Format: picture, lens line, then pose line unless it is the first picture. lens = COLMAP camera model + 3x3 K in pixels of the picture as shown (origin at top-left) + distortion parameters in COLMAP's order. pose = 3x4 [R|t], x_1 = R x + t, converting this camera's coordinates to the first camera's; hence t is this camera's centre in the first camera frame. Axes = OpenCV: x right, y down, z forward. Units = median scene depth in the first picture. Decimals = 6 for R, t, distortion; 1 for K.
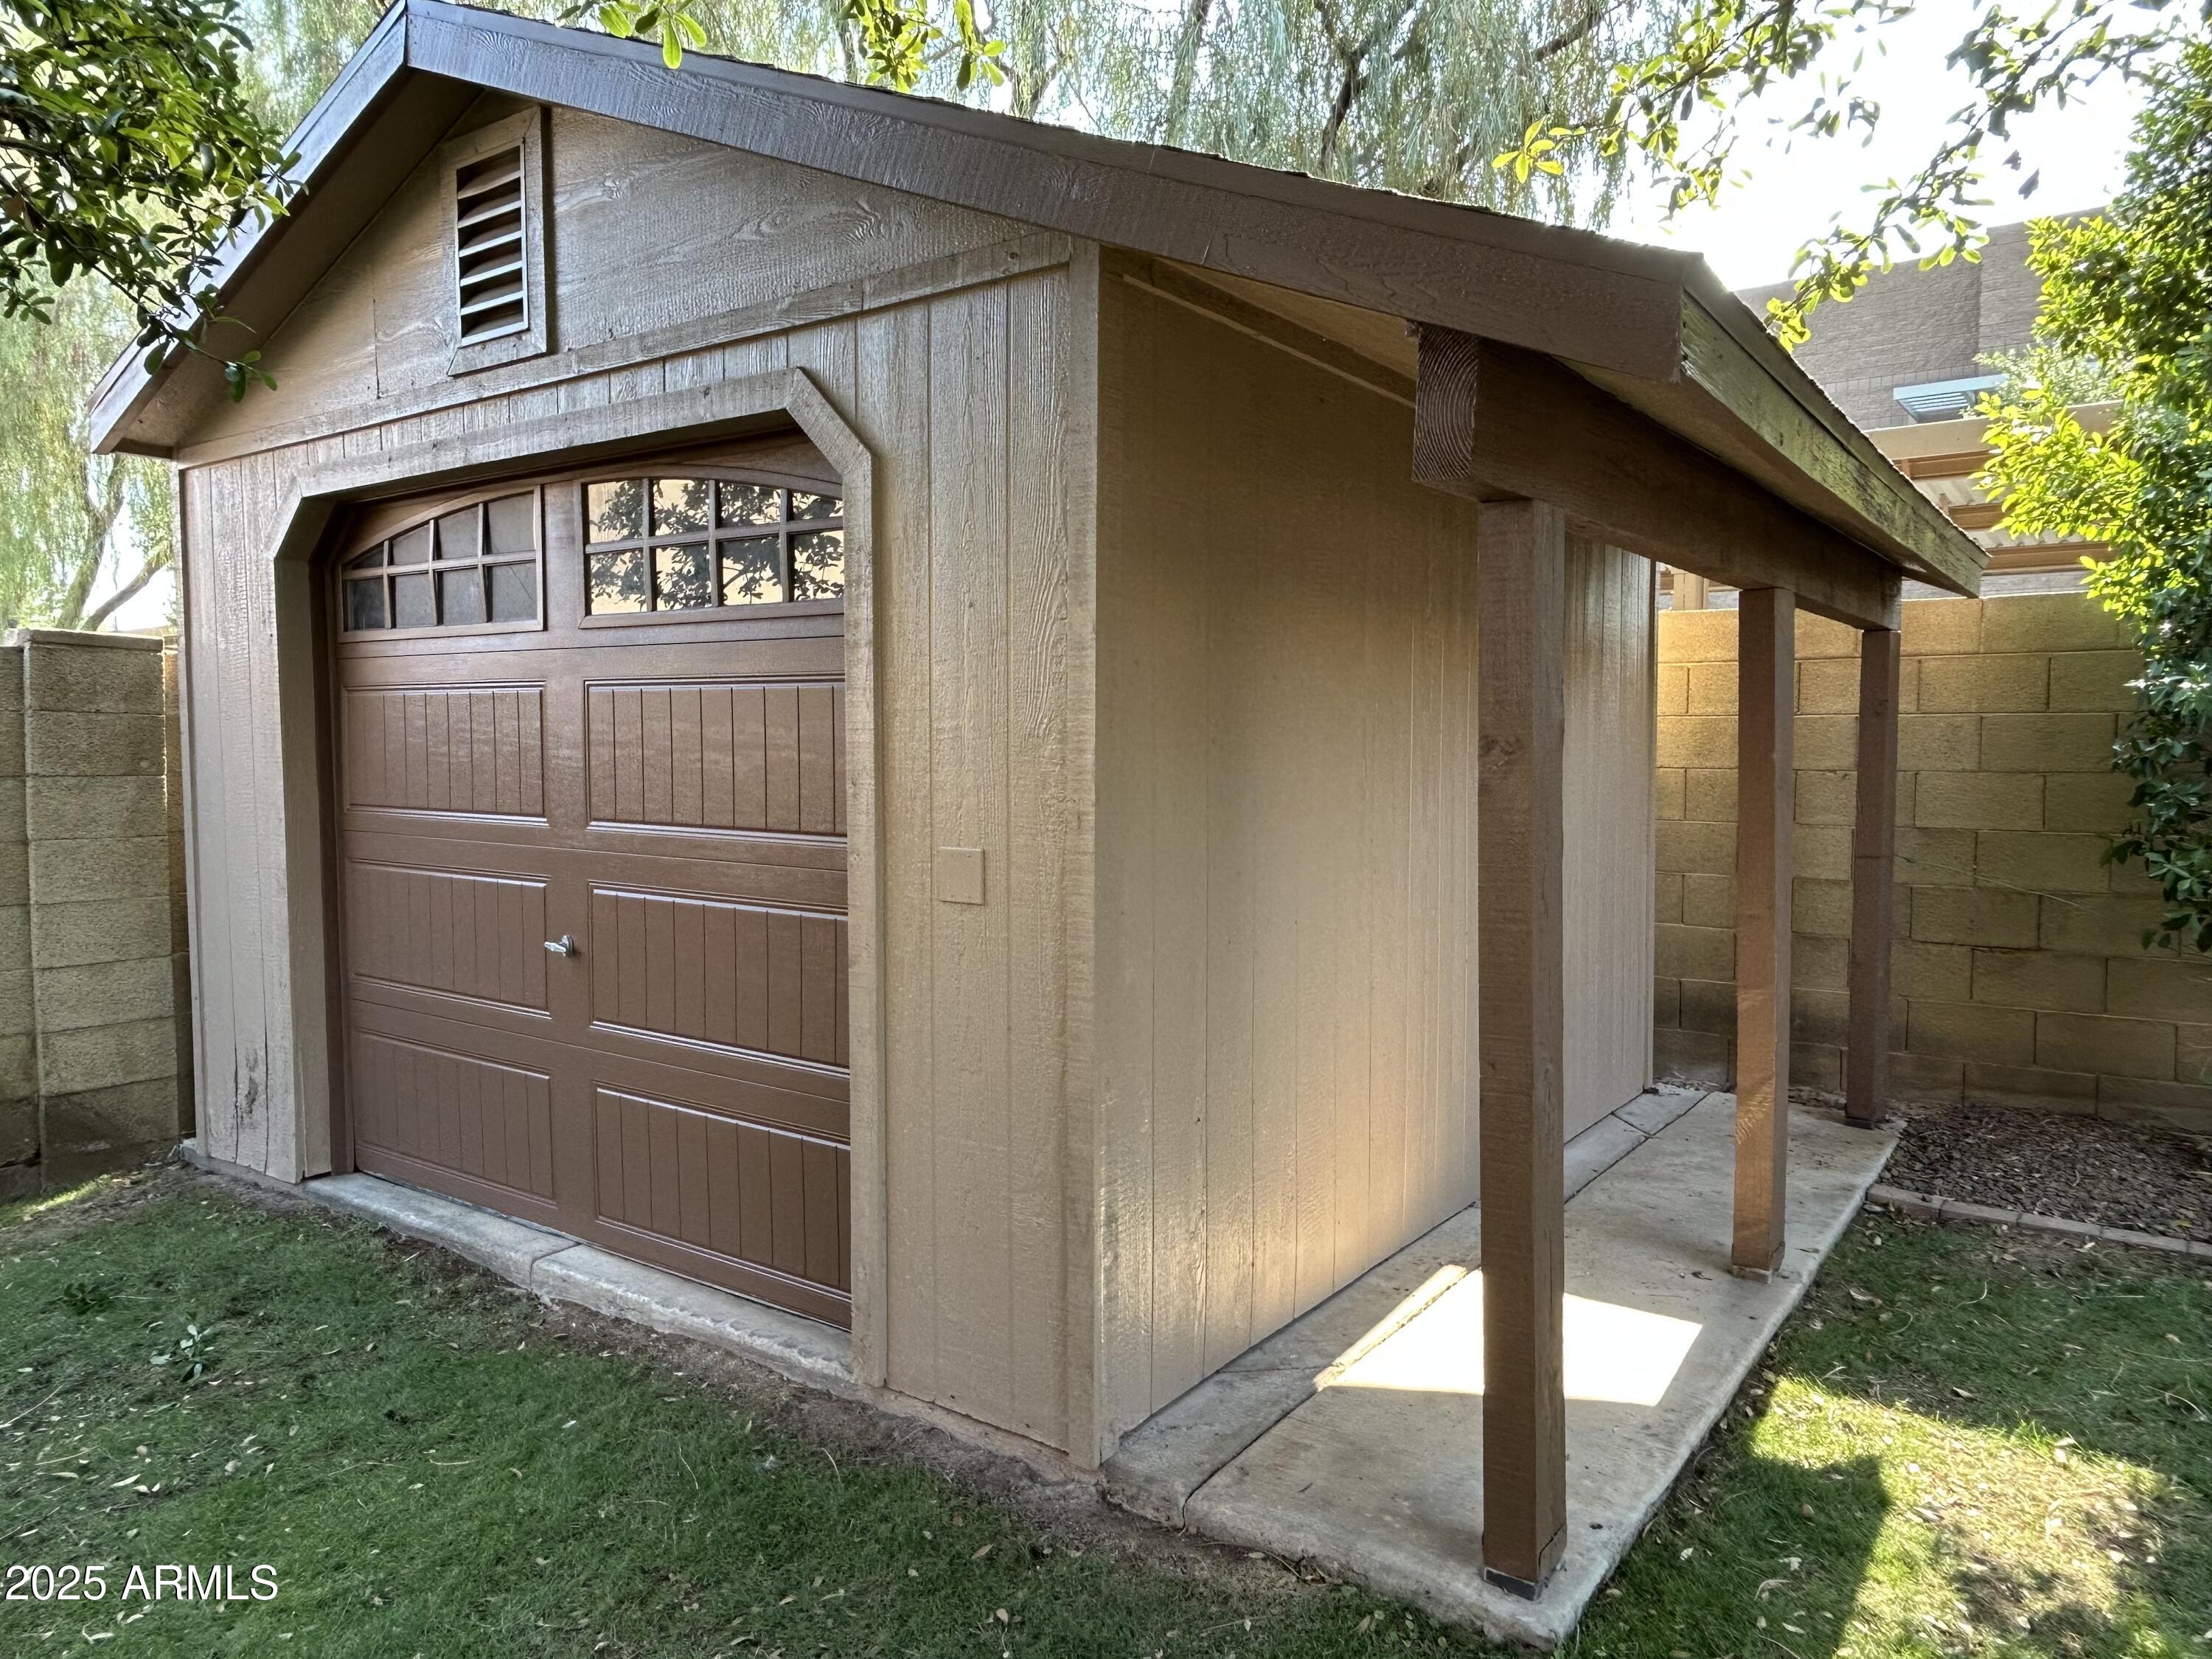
lens RADIAL K [[1472.6, 0, 1105.3], [0, 1472.6, 823.5], [0, 0, 1]] dist [0.003108, 0.001483]
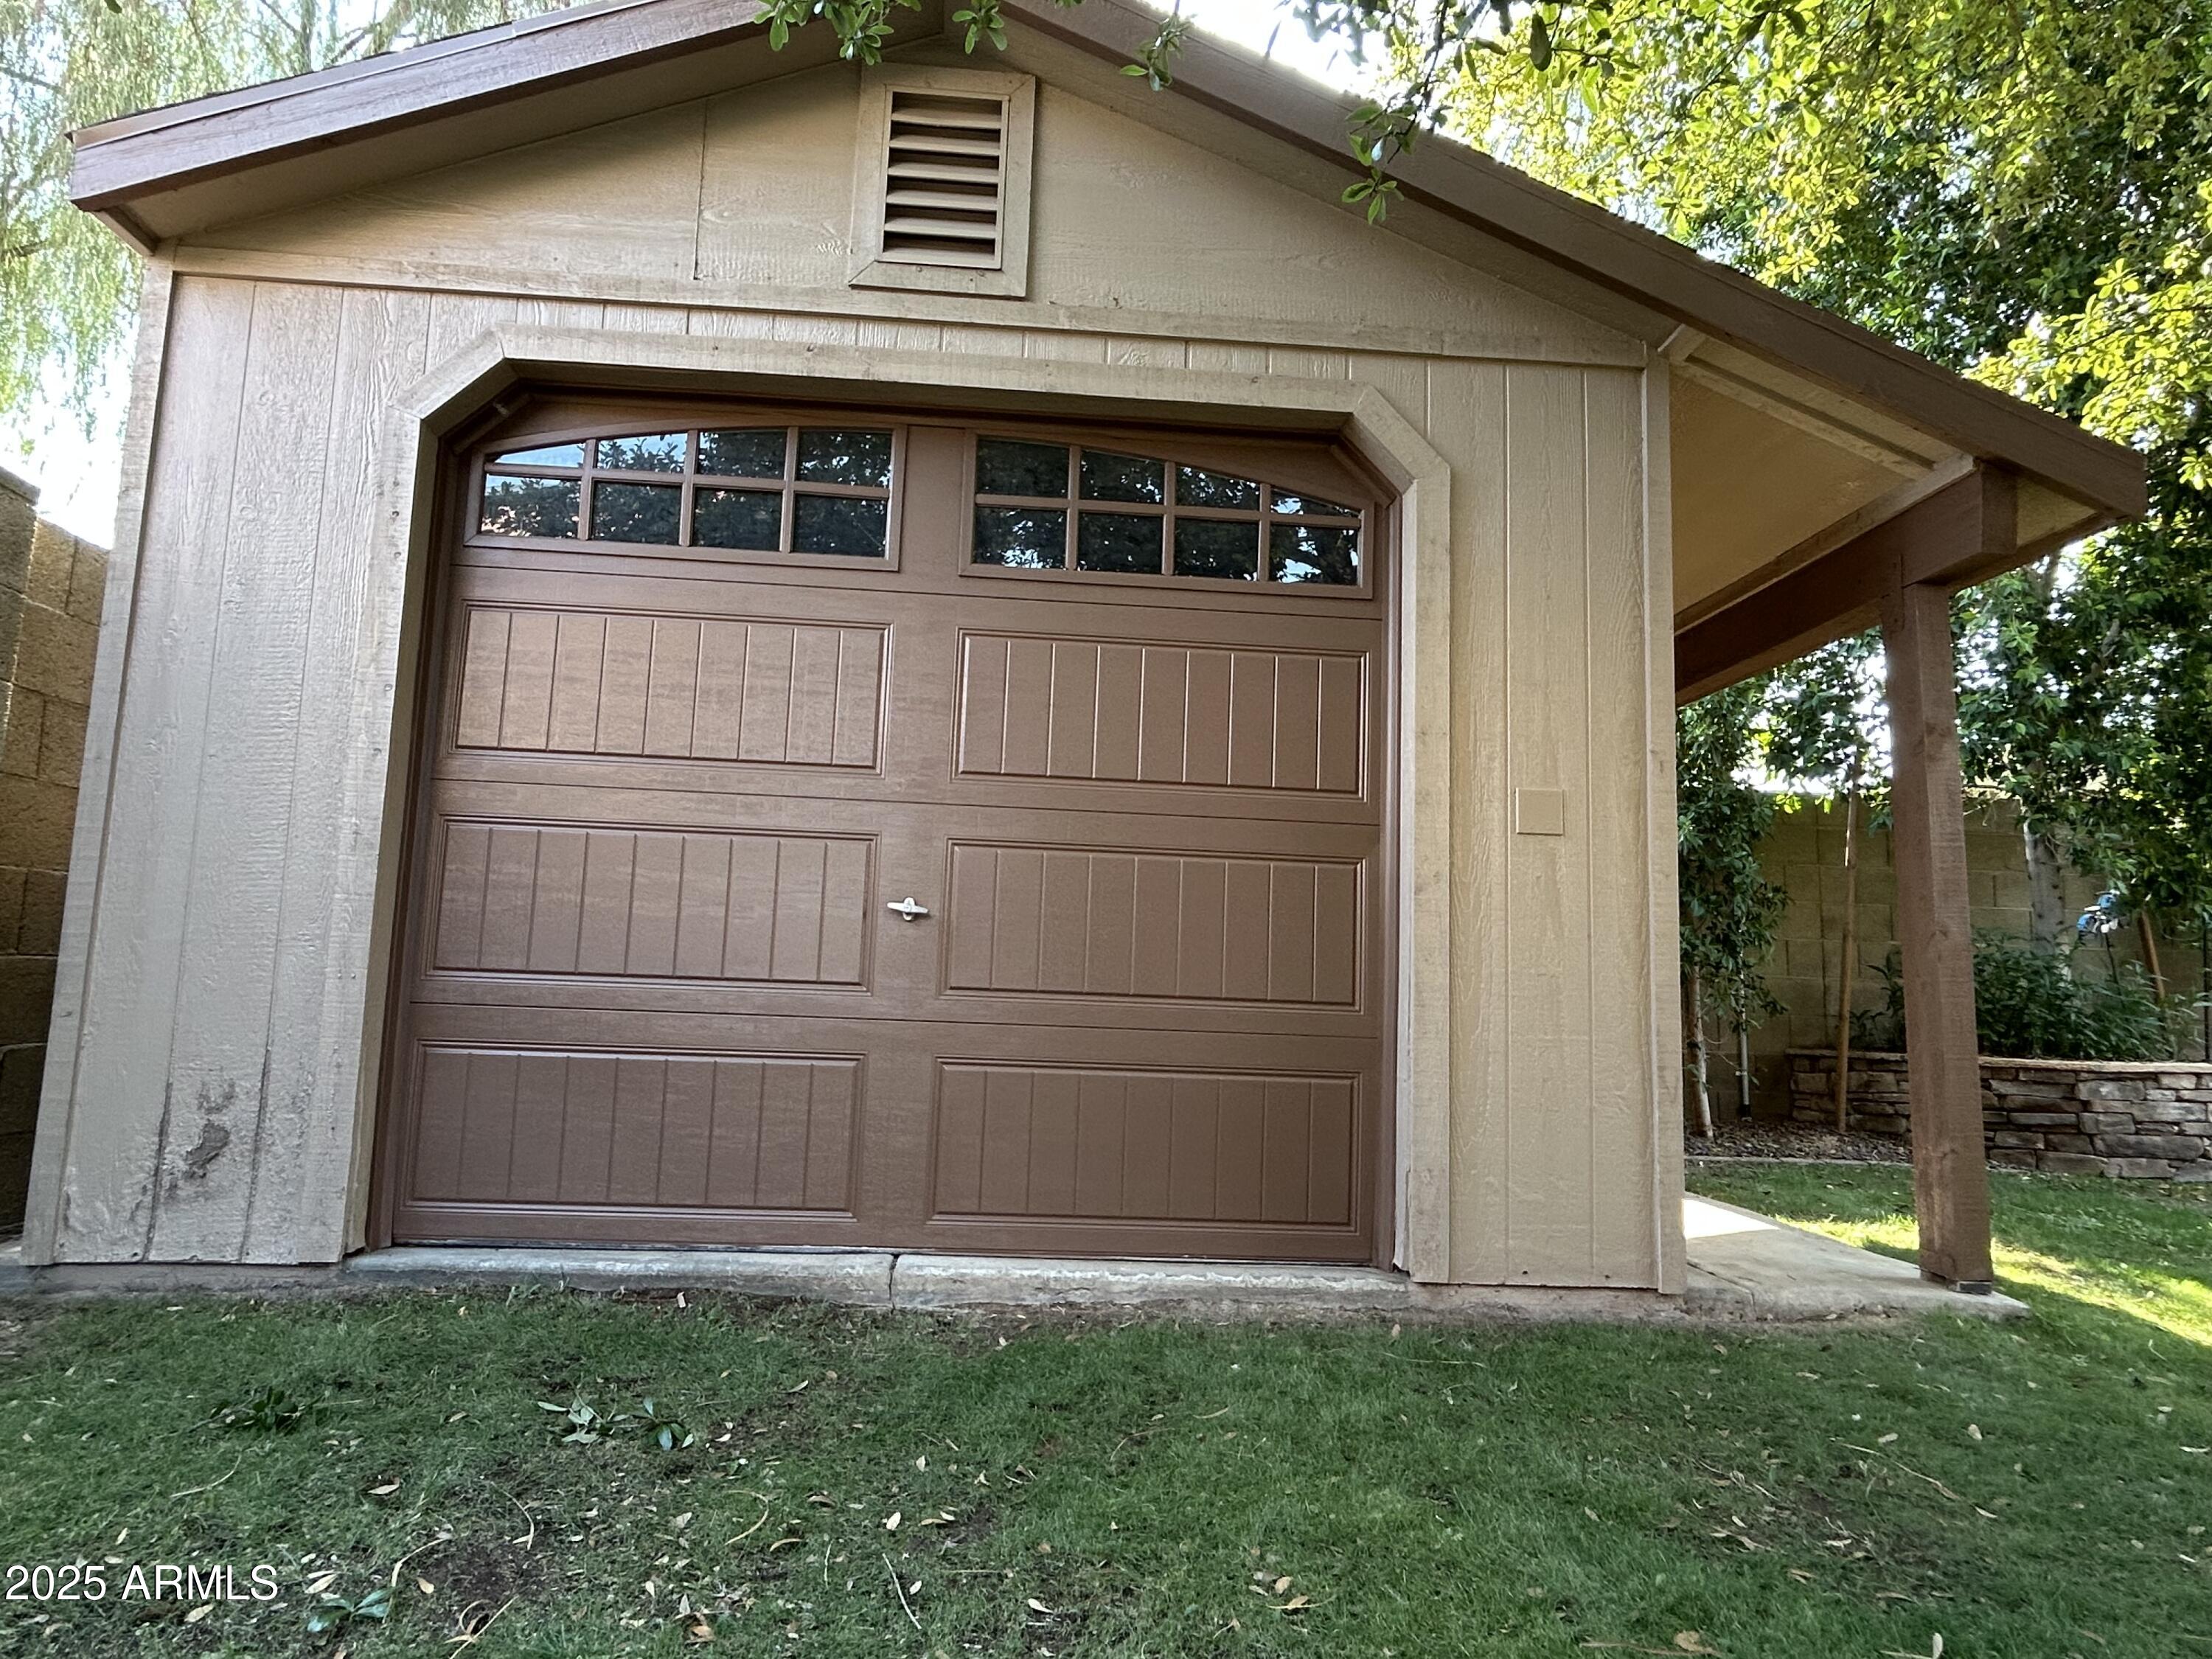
lens RADIAL K [[1291.5, 0, 1106.9], [0, 1291.5, 831.4], [0, 0, 1]] dist [-0.009620, -0.001919]
pose [[0.770989, 0.098789, 0.629139, -0.813333], [0.004059, 0.987113, -0.159973, 0.170430], [-0.636835, 0.125892, 0.760653, 0.330873]]
